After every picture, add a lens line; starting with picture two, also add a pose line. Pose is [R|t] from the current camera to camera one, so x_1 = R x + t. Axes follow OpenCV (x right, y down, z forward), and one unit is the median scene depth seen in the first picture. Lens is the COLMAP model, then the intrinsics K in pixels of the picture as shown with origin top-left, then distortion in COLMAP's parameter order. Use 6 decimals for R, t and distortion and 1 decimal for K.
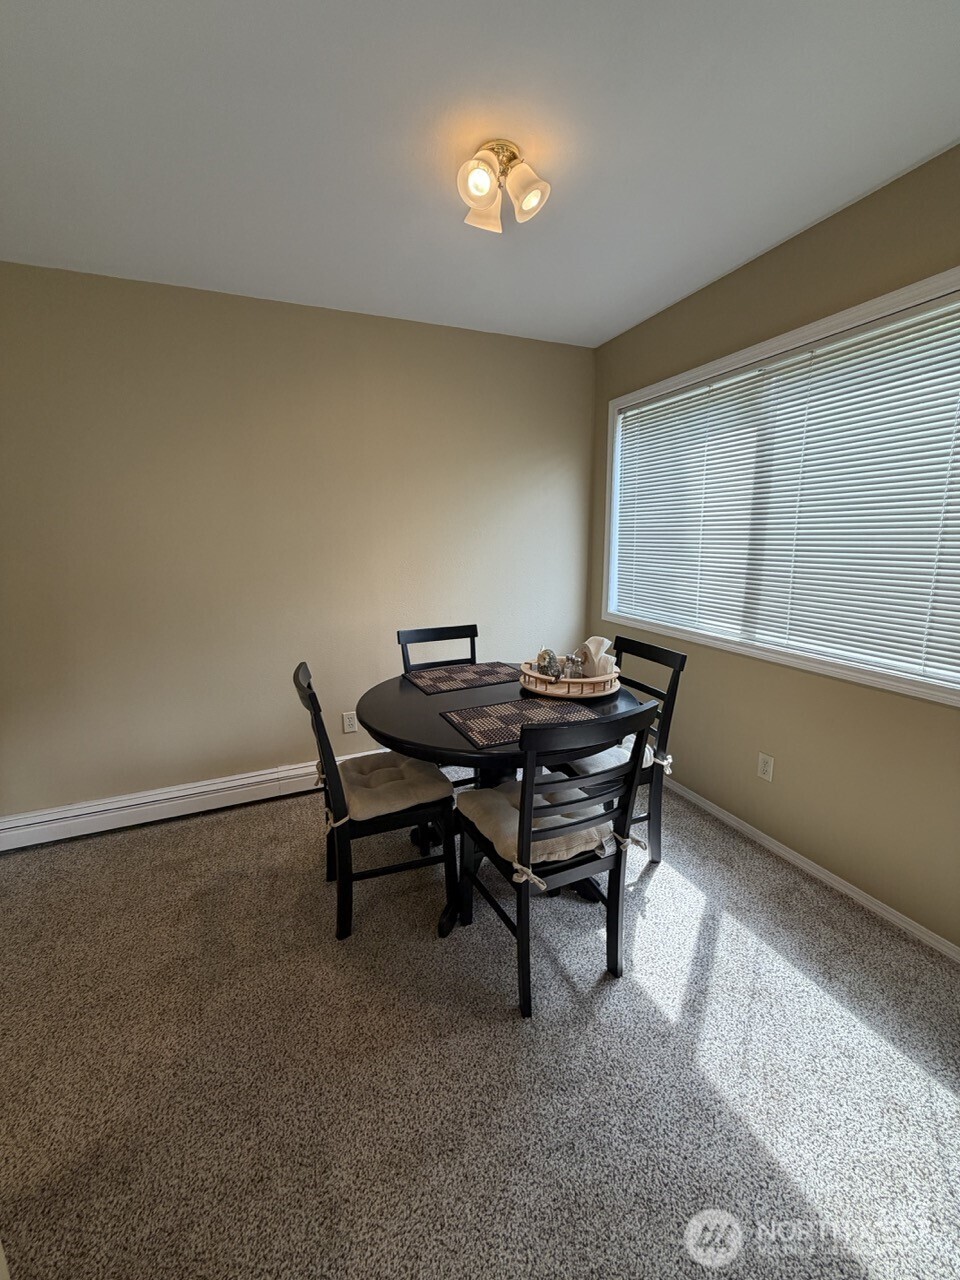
lens RADIAL K [[509.8, 0, 478.3], [0, 509.8, 636.1], [0, 0, 1]] dist [-0.000524, 0.000053]
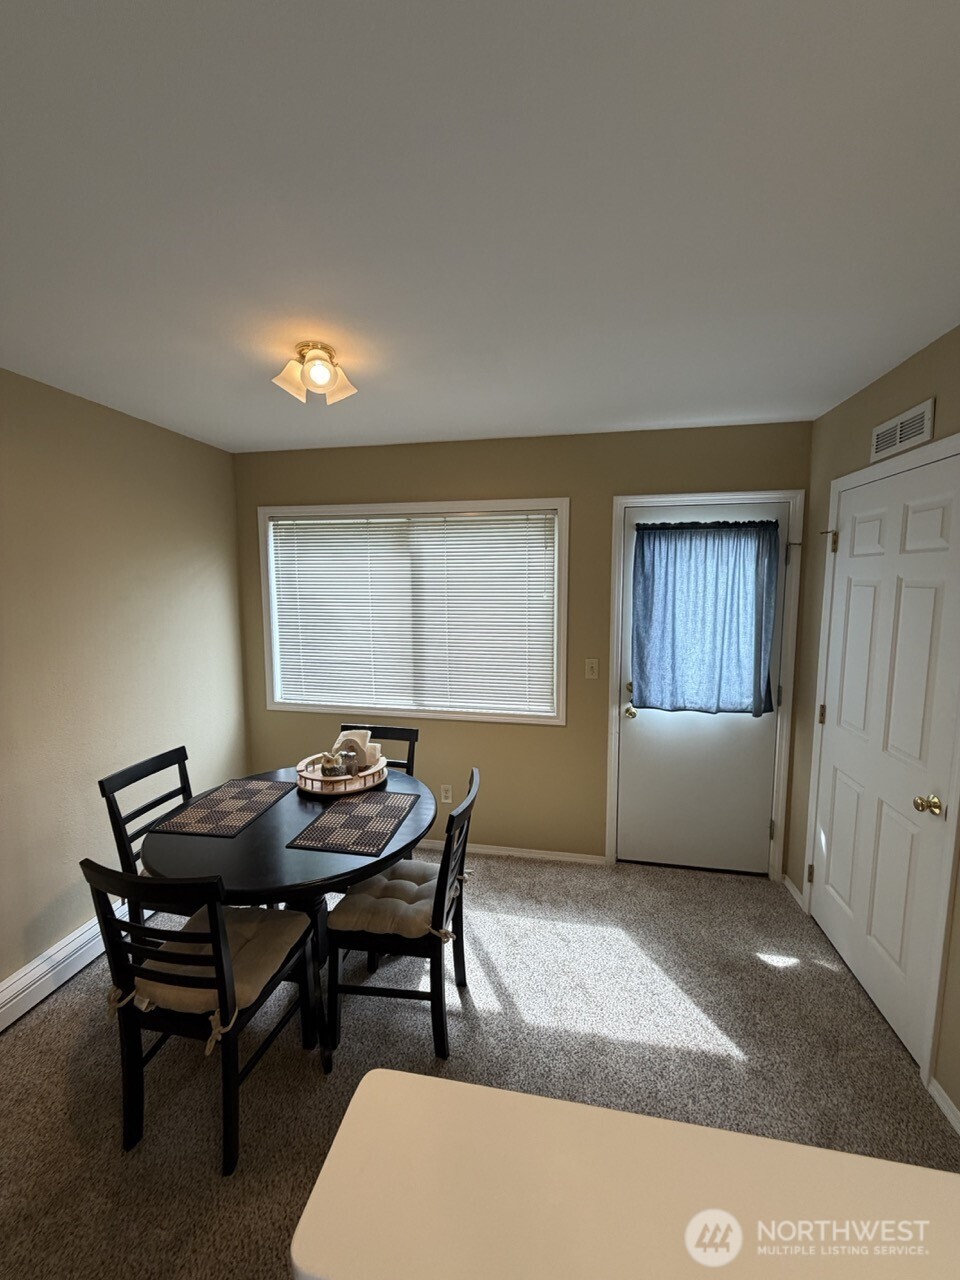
lens RADIAL K [[513.9, 0, 475.9], [0, 513.9, 637.3], [0, 0, 1]] dist [-0.000377, 0.000214]
pose [[0.551546, -0.078541, 0.830439, -0.510465], [0.157477, 0.987459, -0.011199, -0.135444], [-0.819145, 0.136951, 0.556998, 0.082141]]
